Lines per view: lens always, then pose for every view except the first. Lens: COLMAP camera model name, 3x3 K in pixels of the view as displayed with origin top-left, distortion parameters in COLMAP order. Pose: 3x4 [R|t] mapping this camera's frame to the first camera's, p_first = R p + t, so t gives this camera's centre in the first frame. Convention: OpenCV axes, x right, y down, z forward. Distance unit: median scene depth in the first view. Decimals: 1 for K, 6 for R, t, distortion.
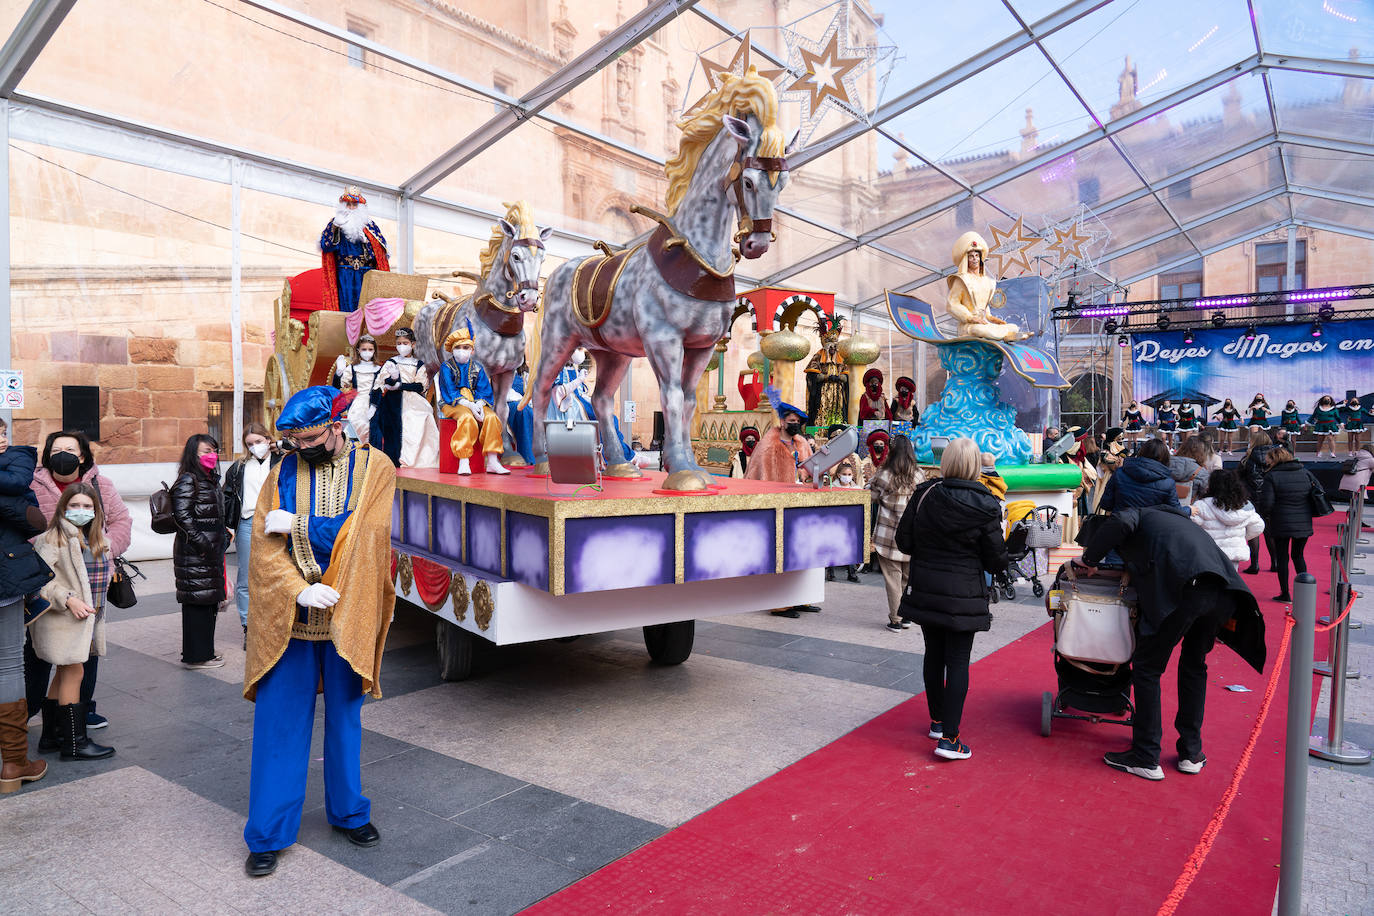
lens RADIAL K [[914.8, 0, 687.7], [0, 914.8, 455.9], [0, 0, 1]] dist [-0.036024, 0.012753]
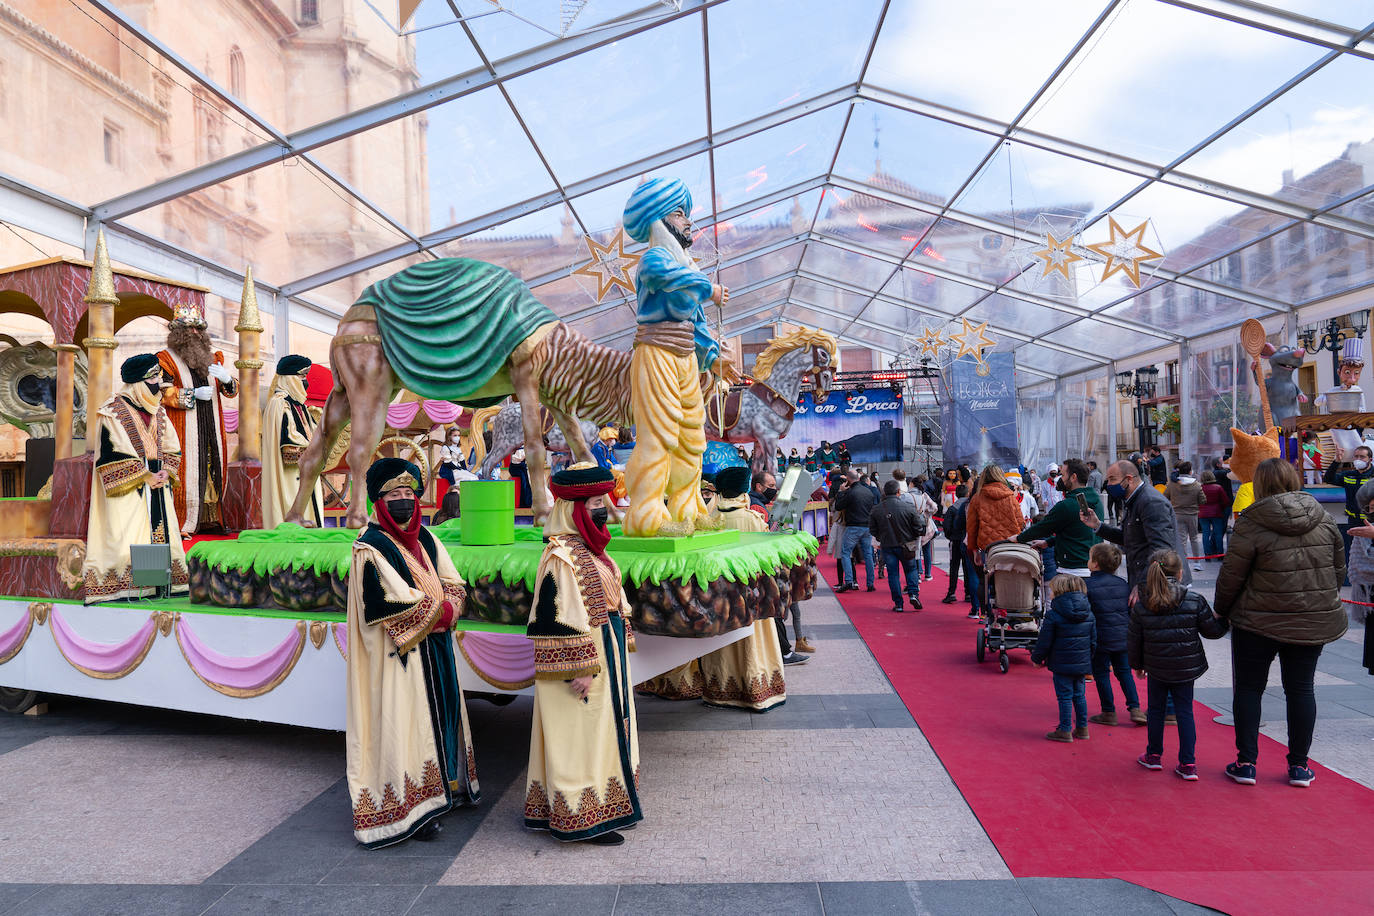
lens RADIAL K [[972.3, 0, 689.0], [0, 972.3, 463.4], [0, 0, 1]] dist [-0.031106, 0.002665]
pose [[0.836023, -0.026260, 0.548066, -0.427076], [0.051879, 0.998162, -0.031310, 0.000377], [-0.546237, 0.054608, 0.835849, -0.250200]]
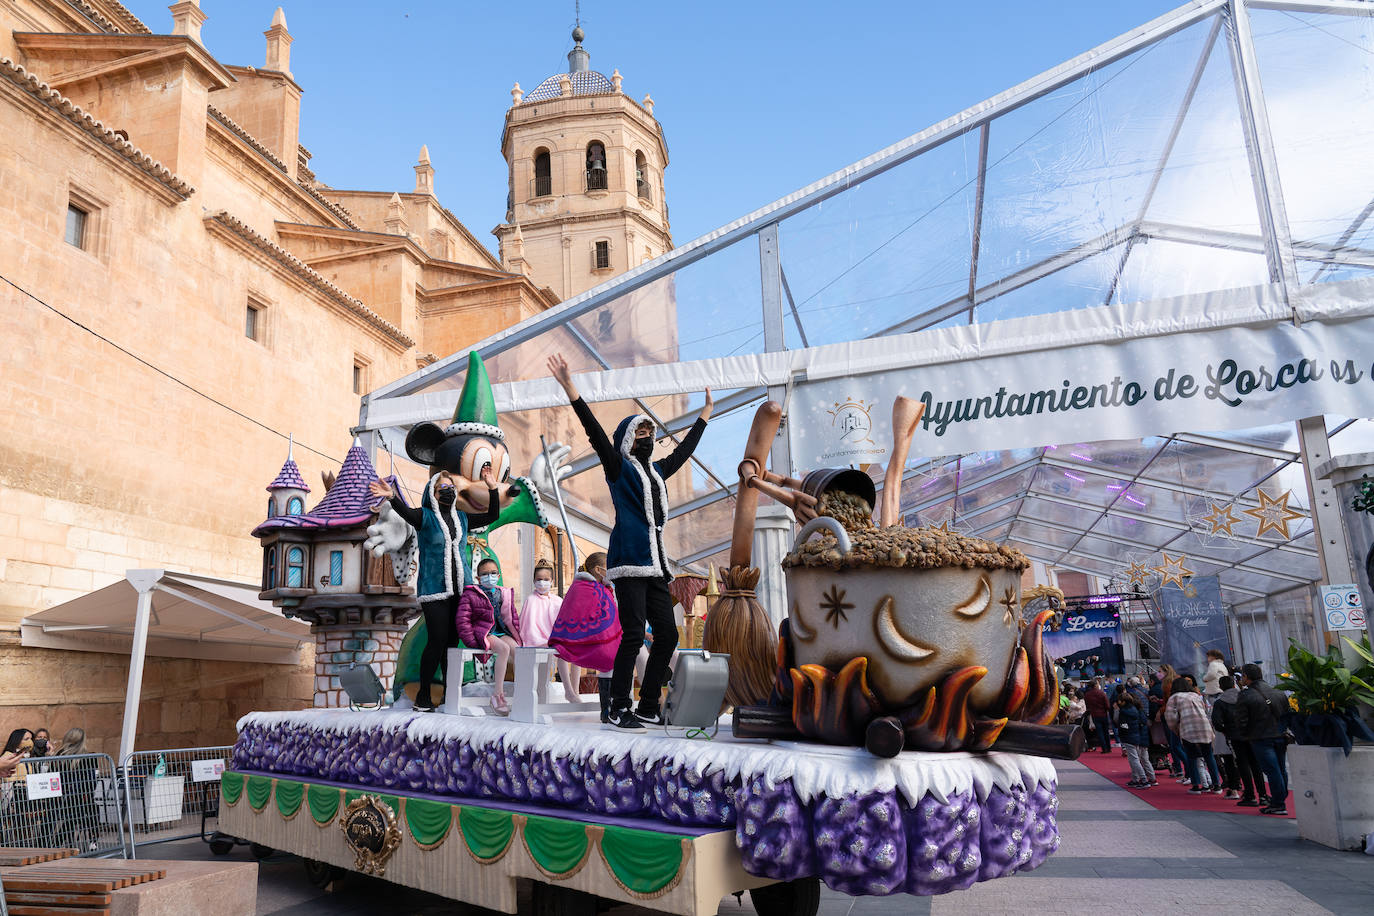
lens RADIAL K [[986.8, 0, 653.4], [0, 986.8, 439.2], [0, 0, 1]] dist [-0.027957, -0.001122]
pose [[0.938662, 0.055107, 0.340407, -0.773105], [0.046633, 0.957795, -0.283644, 0.025489], [-0.341671, 0.282120, 0.896476, -0.612786]]
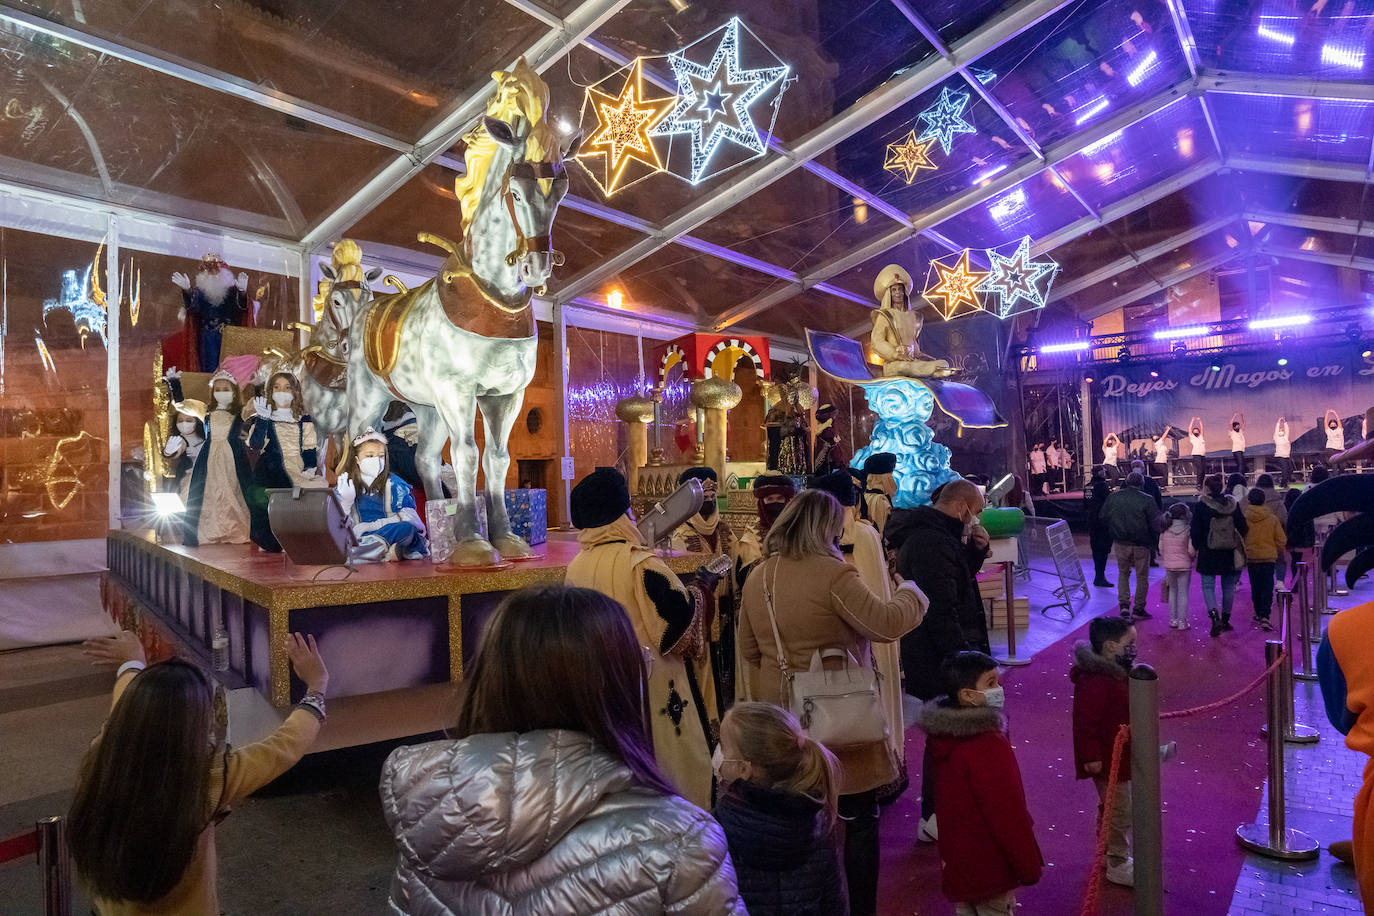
lens RADIAL K [[914.8, 0, 687.7], [0, 914.8, 455.9], [0, 0, 1]] dist [-0.036024, 0.012753]
pose [[0.999209, -0.037847, 0.012201, 0.051065], [0.038489, 0.997597, -0.057602, -0.001824], [-0.009992, 0.058026, 0.998265, 0.045576]]
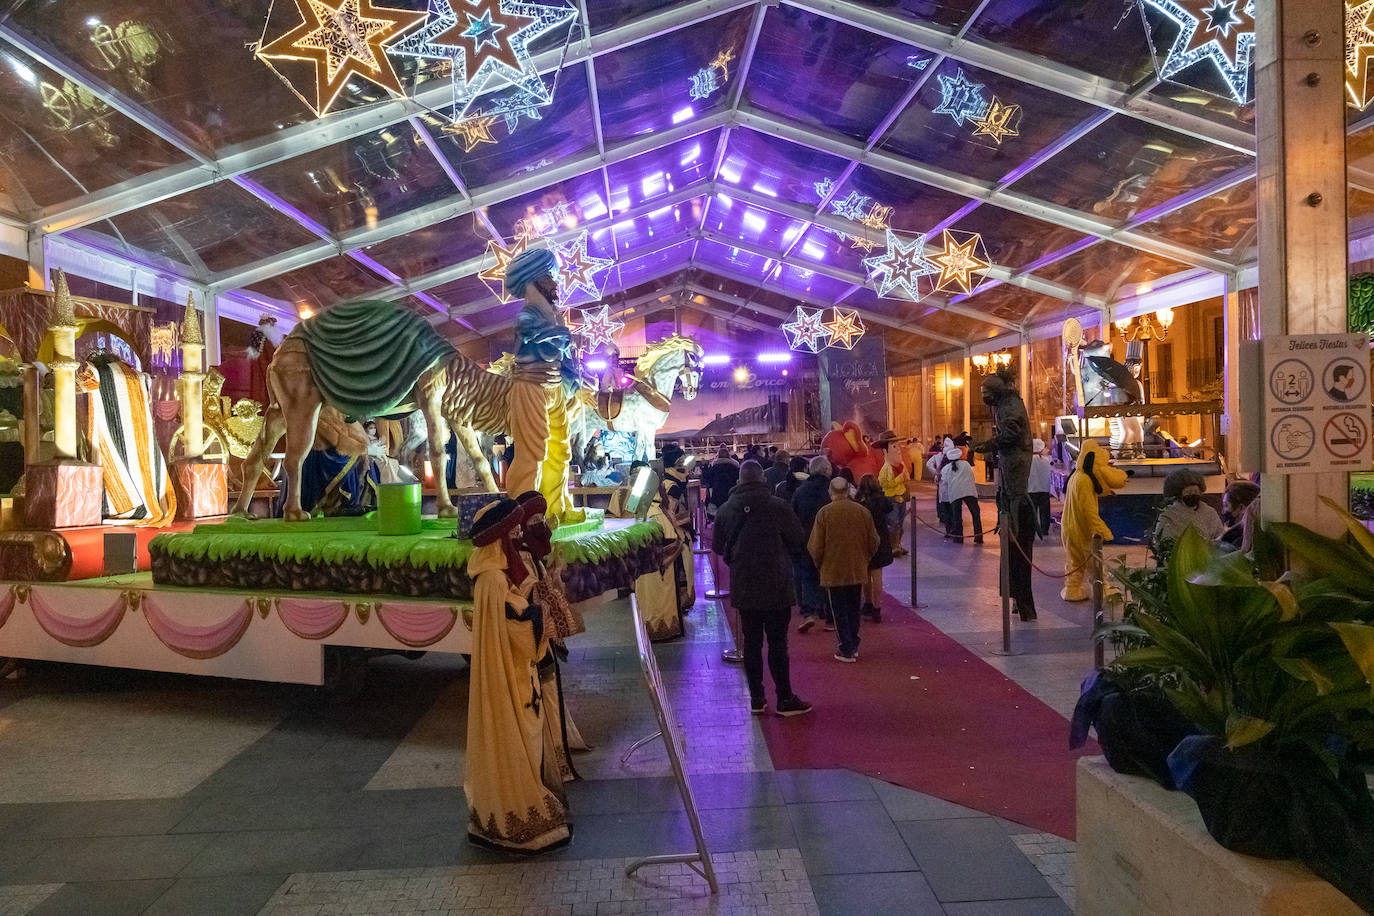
lens RADIAL K [[914.8, 0, 687.7], [0, 914.8, 455.9], [0, 0, 1]] dist [-0.036024, 0.012753]
pose [[0.781944, -0.048072, 0.621492, -0.449806], [0.058094, 0.998303, 0.004125, -0.013982], [-0.620635, 0.032880, 0.783410, -0.321687]]
